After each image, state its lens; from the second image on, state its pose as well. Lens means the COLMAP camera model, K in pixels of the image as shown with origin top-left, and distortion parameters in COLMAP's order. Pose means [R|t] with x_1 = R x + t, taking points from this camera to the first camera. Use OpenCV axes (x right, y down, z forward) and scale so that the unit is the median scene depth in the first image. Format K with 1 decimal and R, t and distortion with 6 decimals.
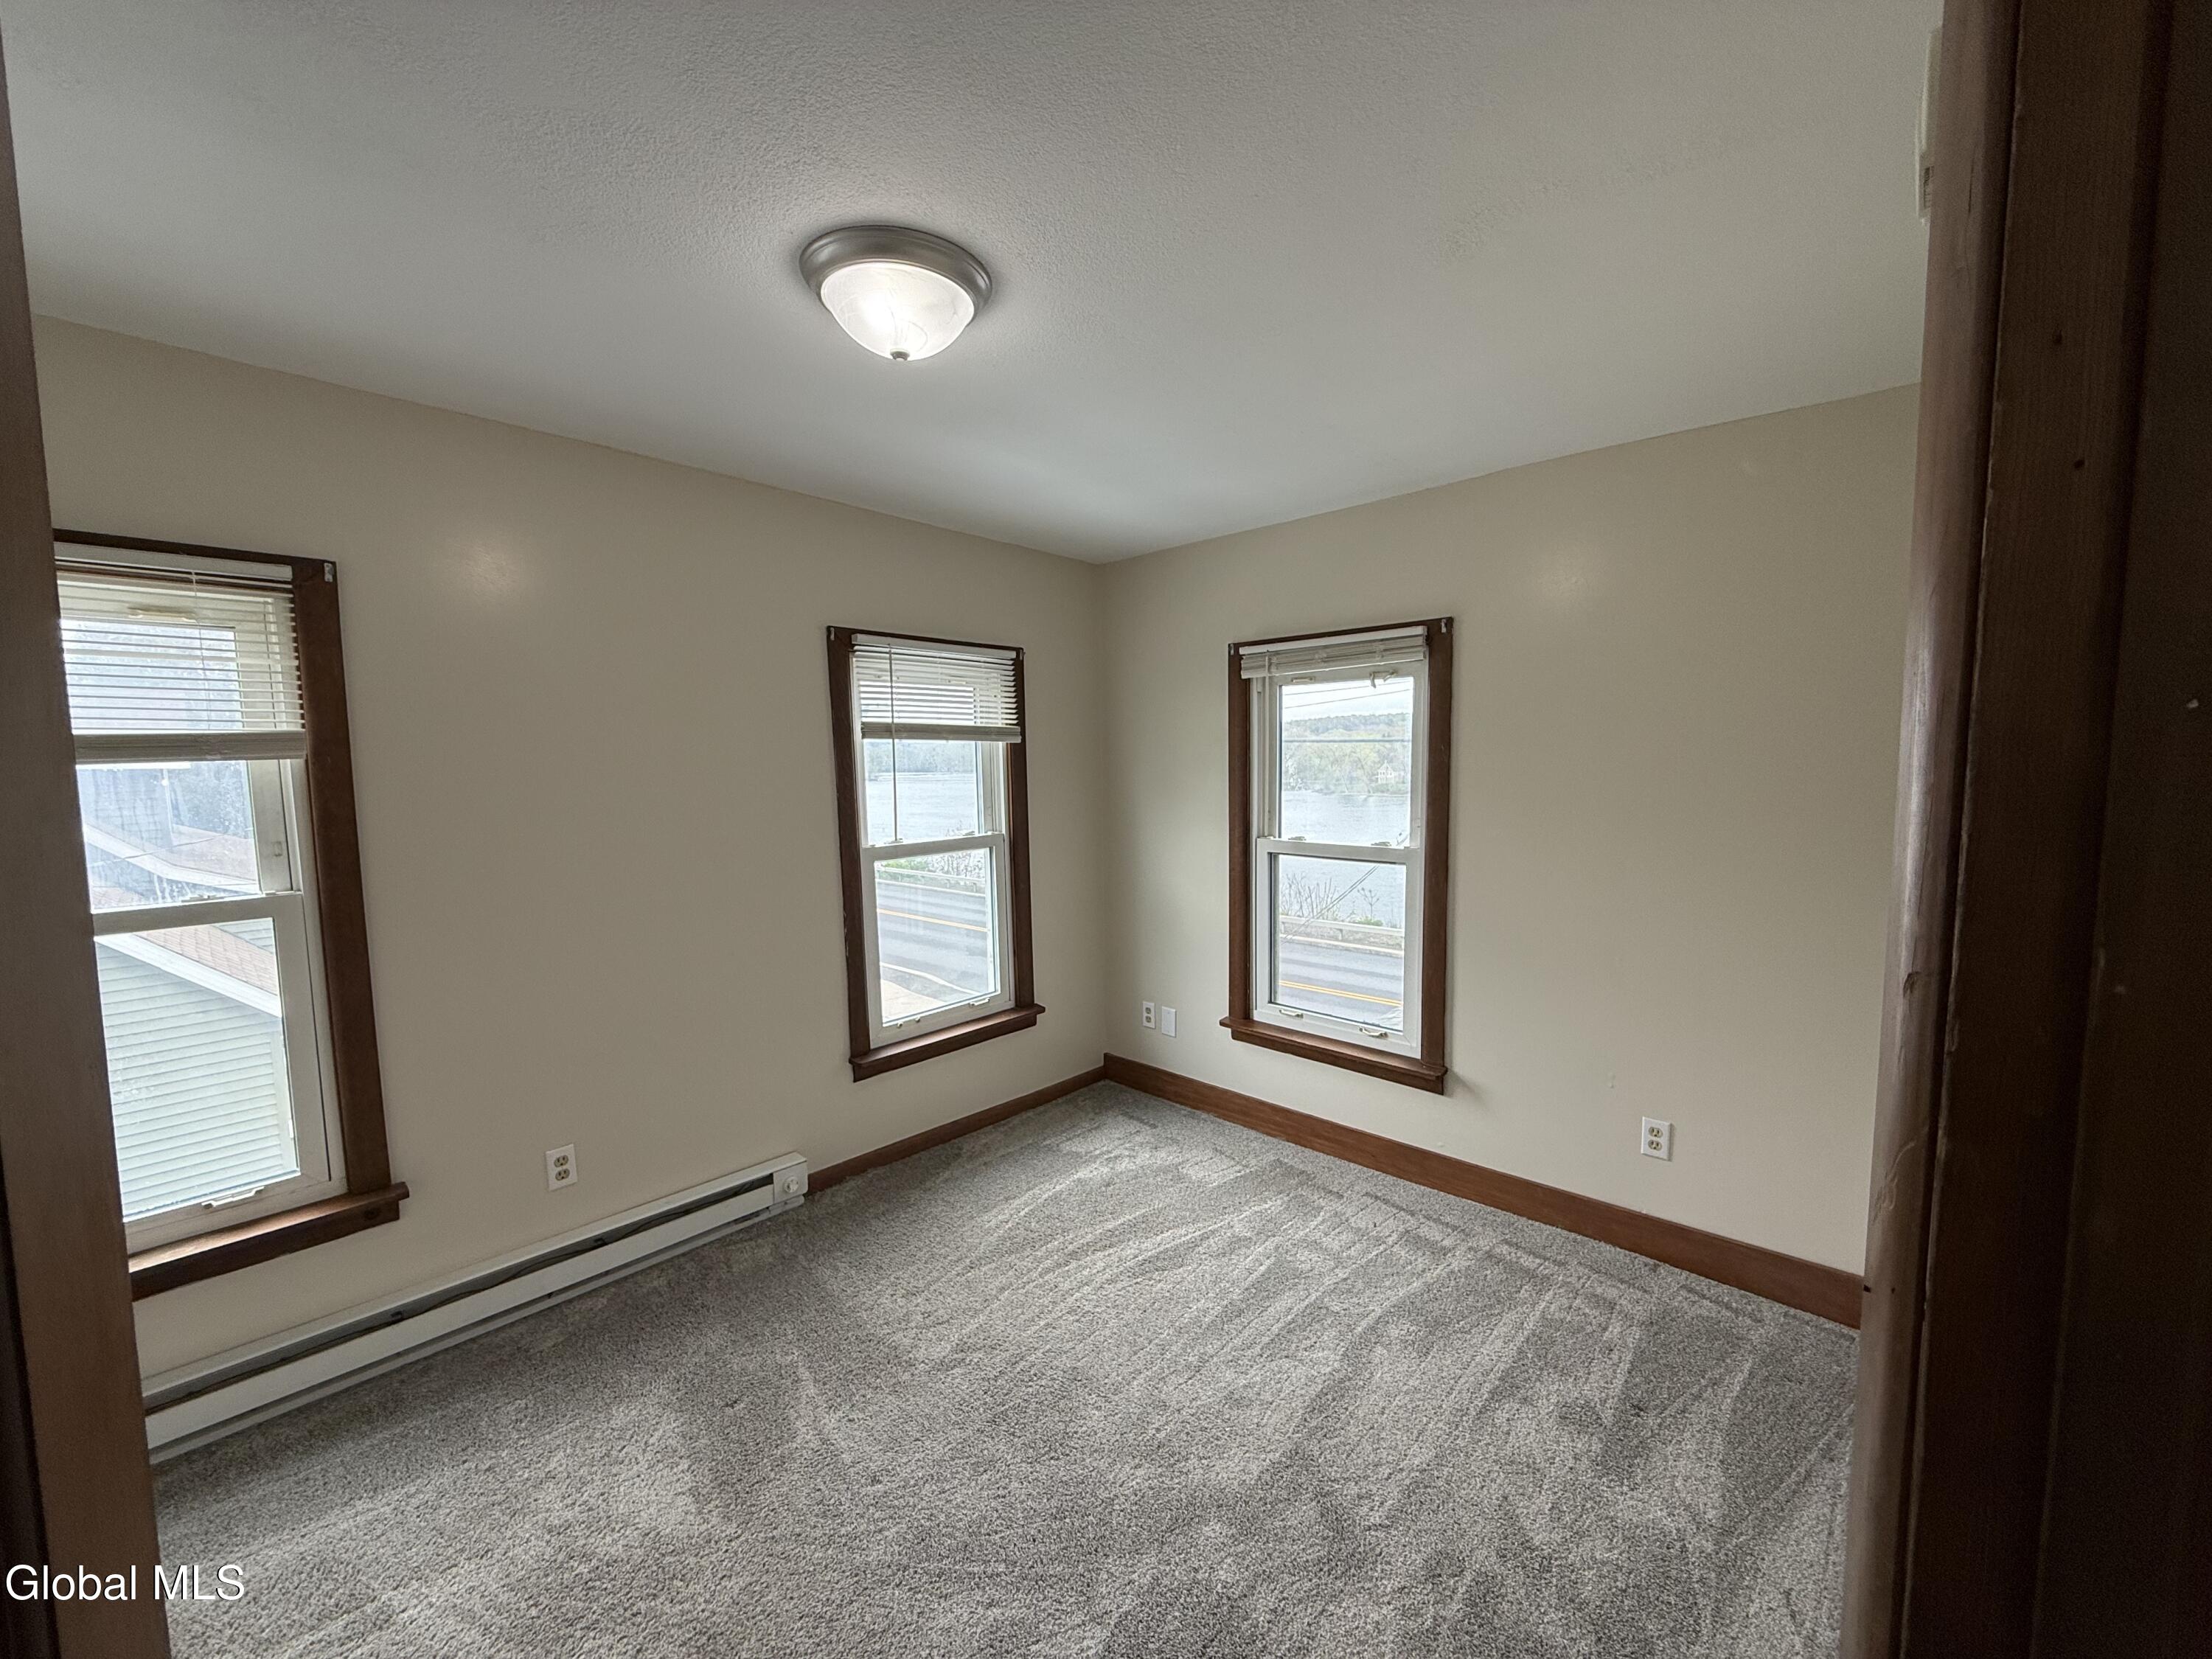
lens RADIAL K [[888.3, 0, 1097.4], [0, 888.3, 826.2], [0, 0, 1]] dist [0.000499, 0.000091]
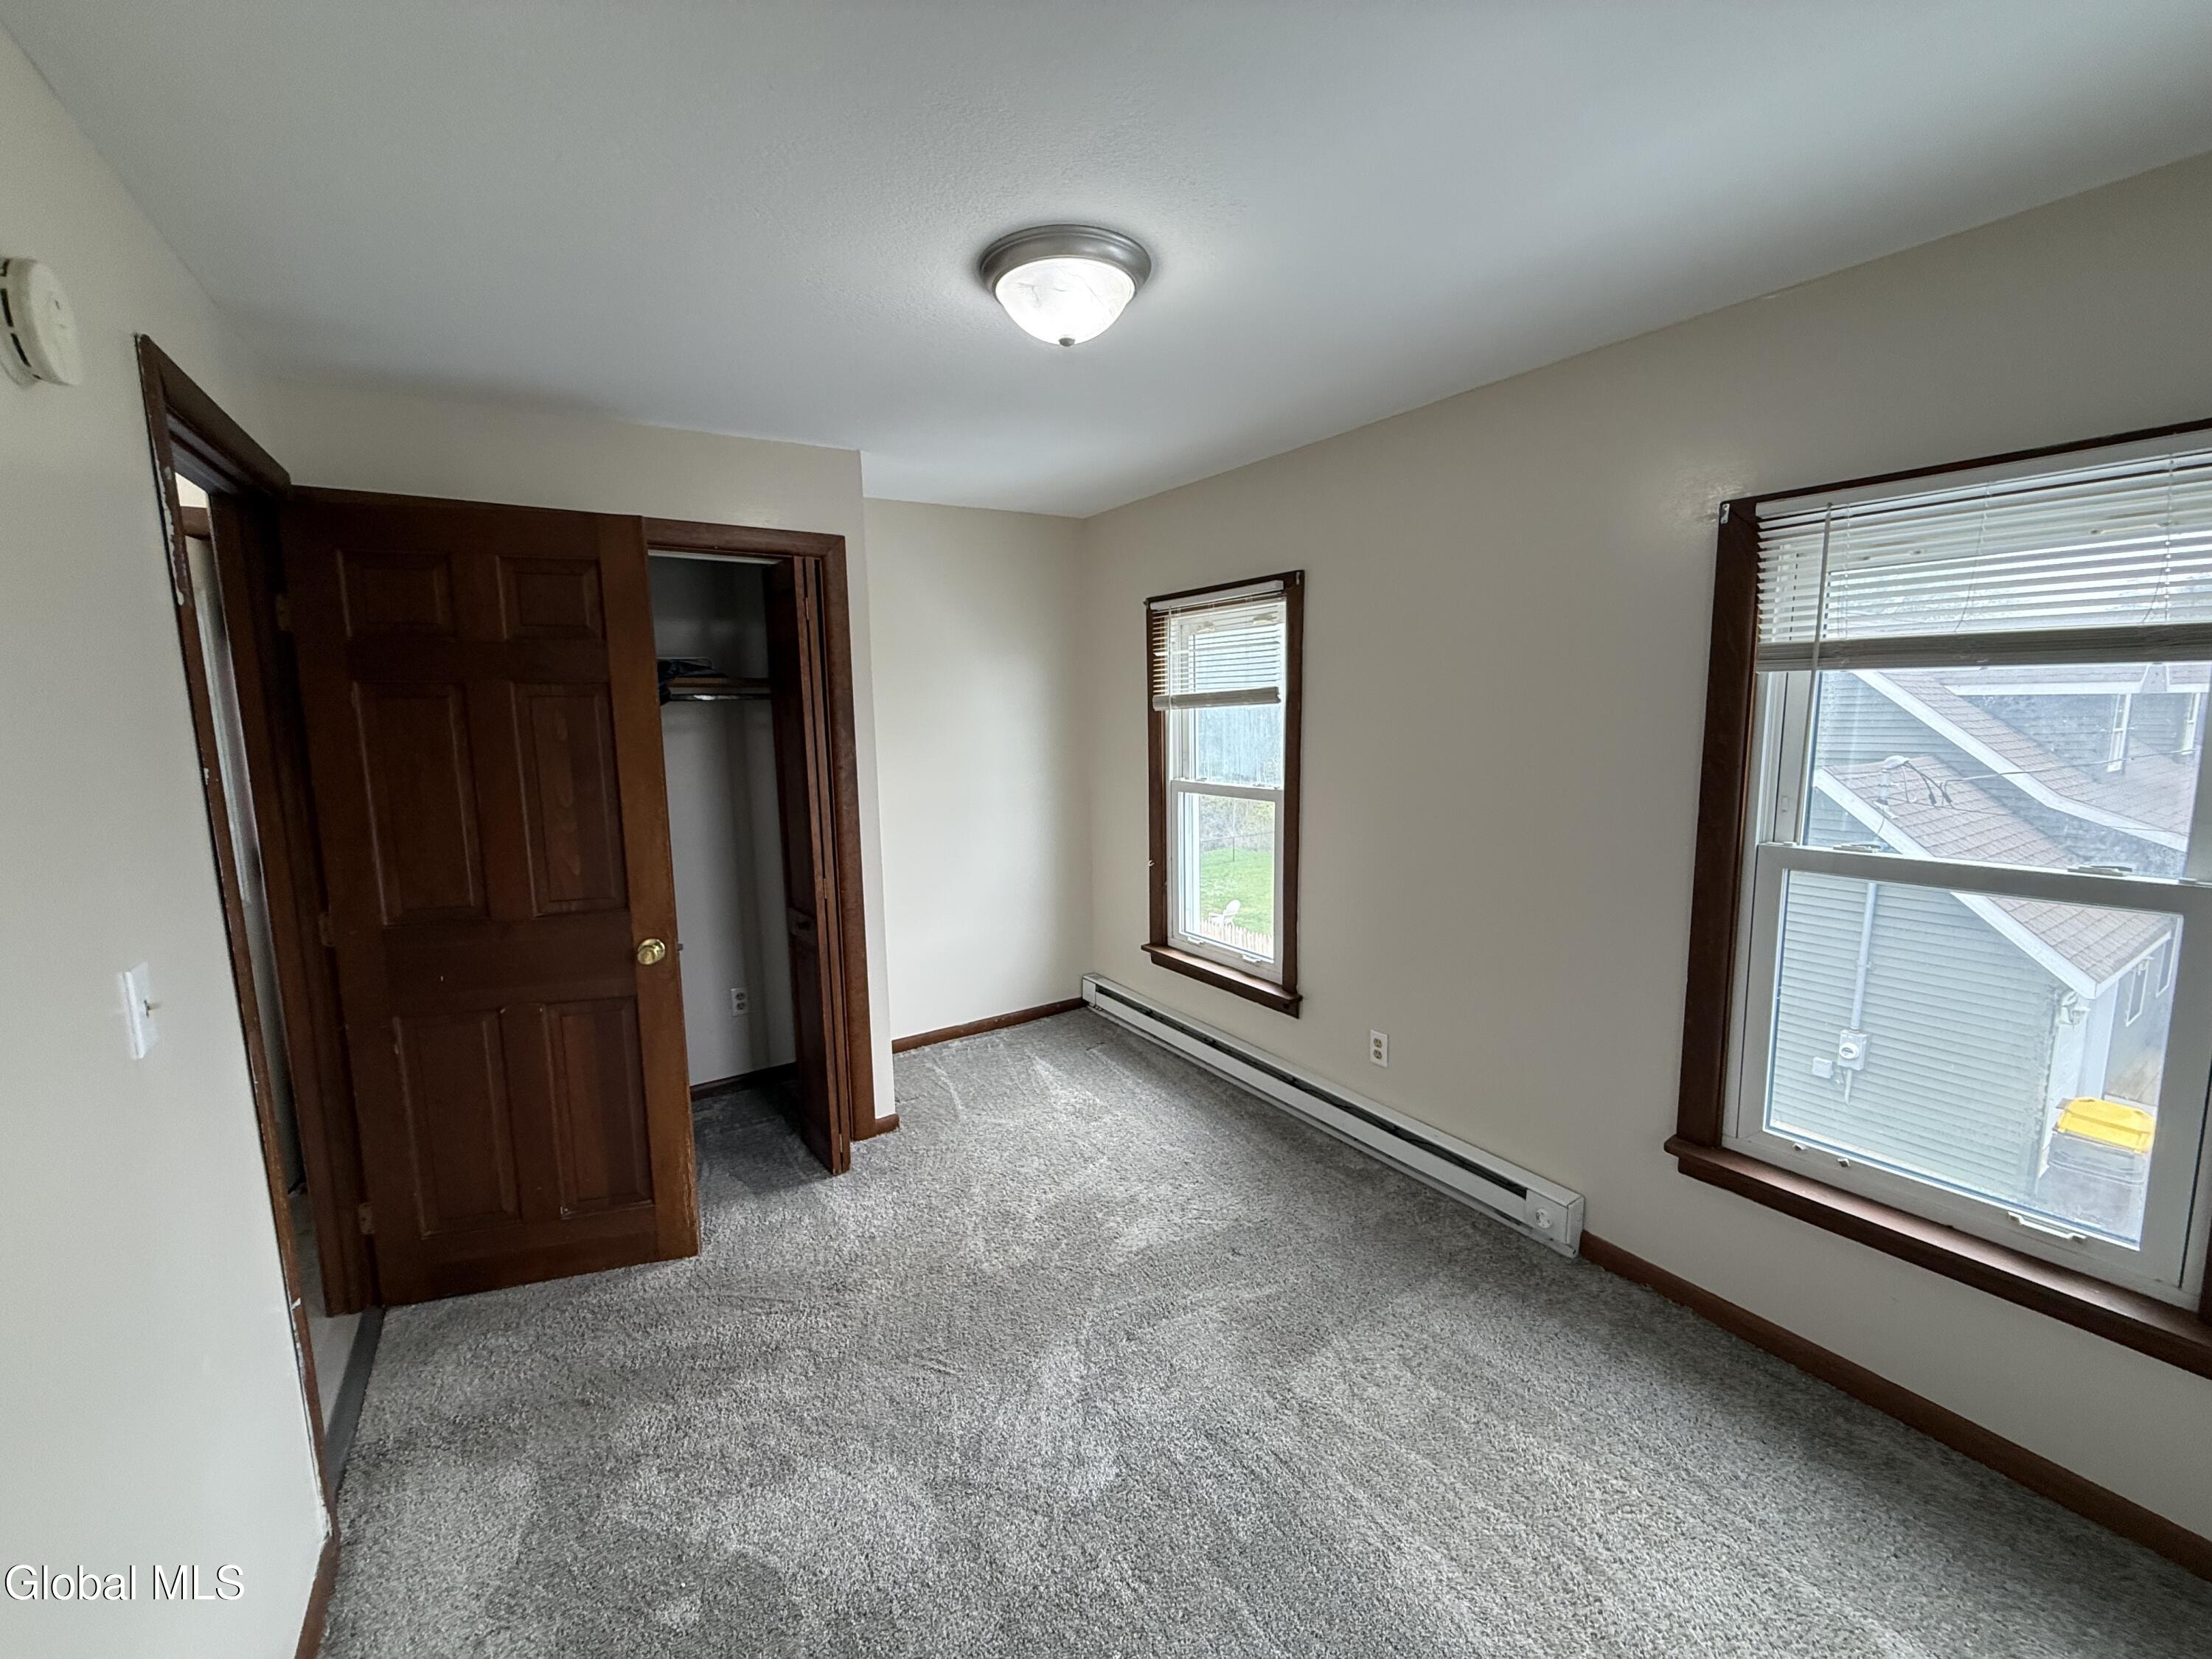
lens RADIAL K [[888.3, 0, 1097.4], [0, 888.3, 826.2], [0, 0, 1]] dist [0.000499, 0.000091]
pose [[-0.243687, 0.152529, -0.957785, 0.504136], [-0.048328, 0.984419, 0.169067, -0.080547], [0.968649, 0.087487, -0.232519, 0.759414]]
